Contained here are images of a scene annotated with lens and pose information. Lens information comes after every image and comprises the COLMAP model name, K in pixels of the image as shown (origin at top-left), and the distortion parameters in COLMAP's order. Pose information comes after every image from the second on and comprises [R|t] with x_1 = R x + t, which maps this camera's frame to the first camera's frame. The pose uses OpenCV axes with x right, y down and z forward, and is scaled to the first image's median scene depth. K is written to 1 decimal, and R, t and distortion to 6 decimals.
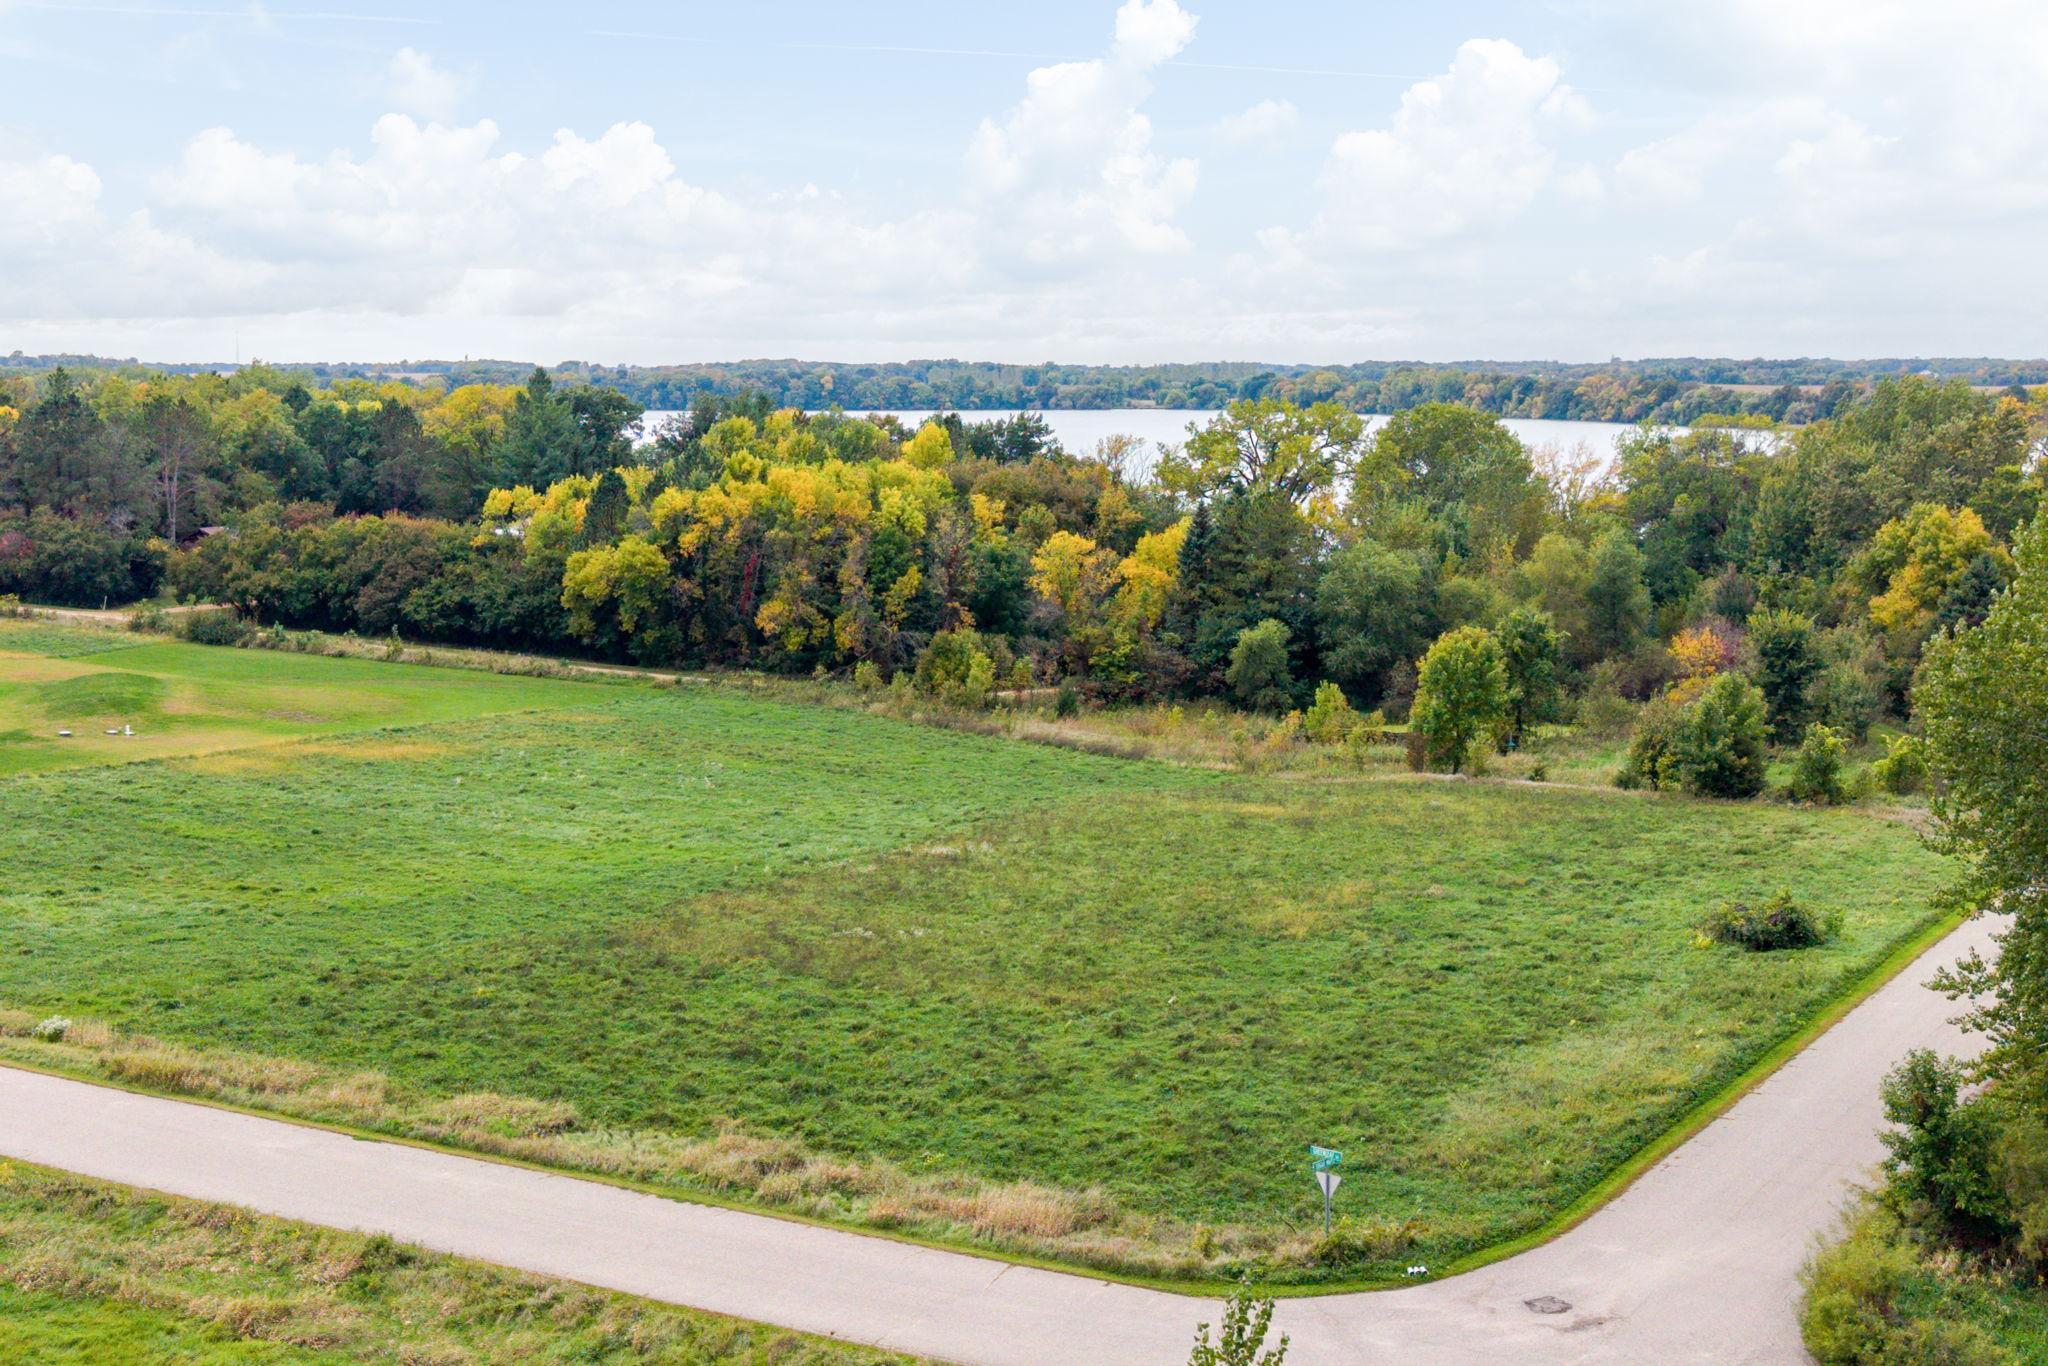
lens RADIAL K [[2705.8, 0, 1072.7], [0, 2705.8, 700.4], [0, 0, 1]] dist [0.094843, 0.000000]
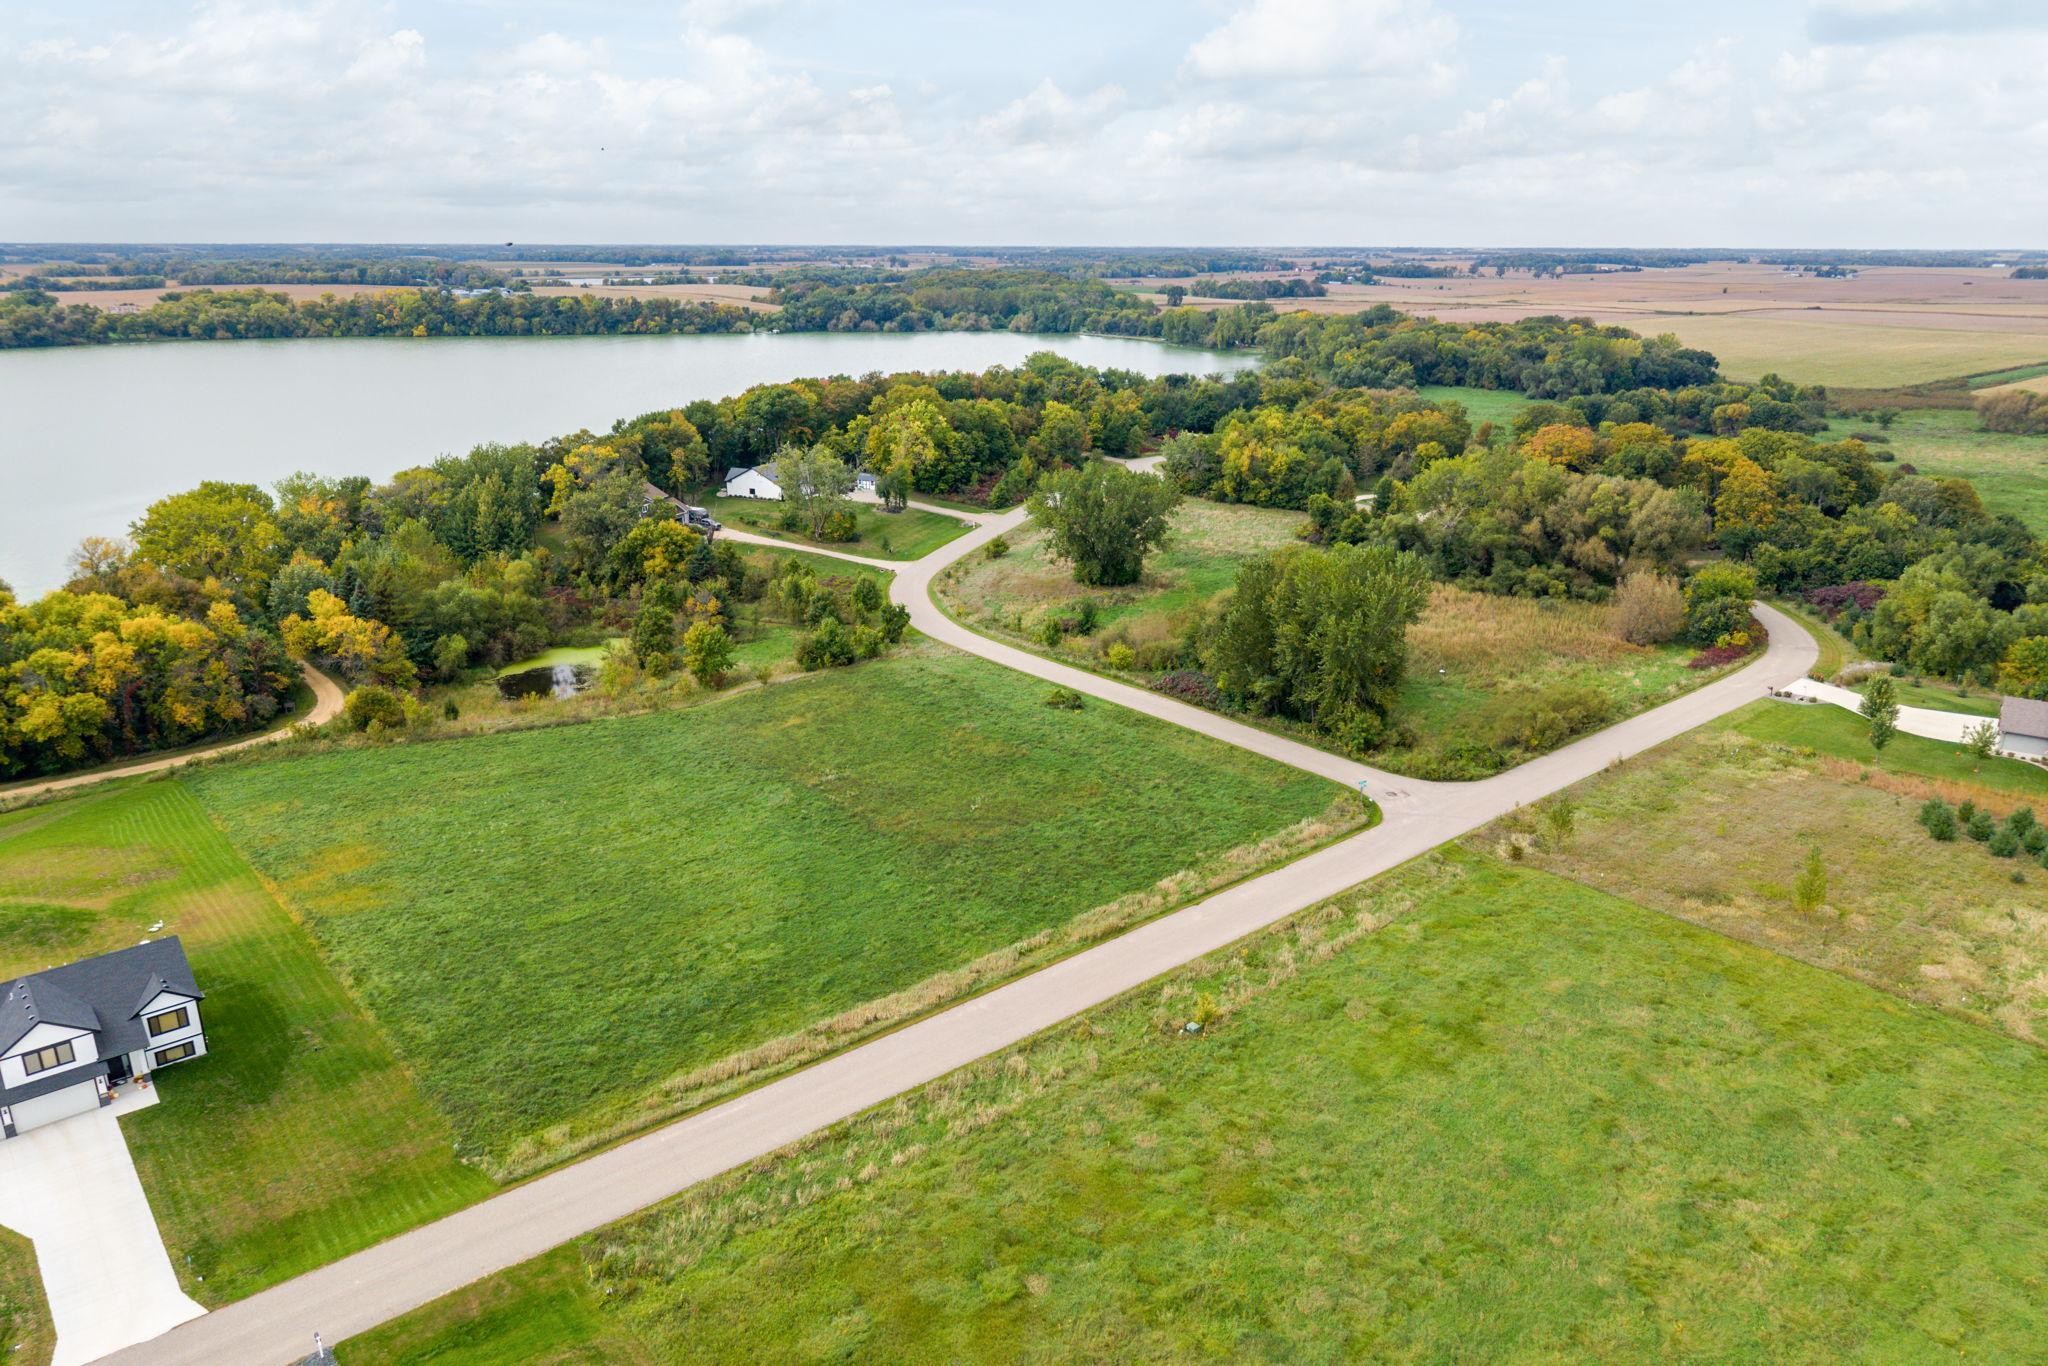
lens RADIAL K [[1368.6, 0, 1030.7], [0, 1368.6, 680.3], [0, 0, 1]] dist [0.022287, -0.027327]
pose [[0.326542, -0.285153, 0.901143, -0.895531], [0.112772, 0.958349, 0.262391, -0.274729], [-0.938431, 0.015942, 0.345098, 0.357911]]
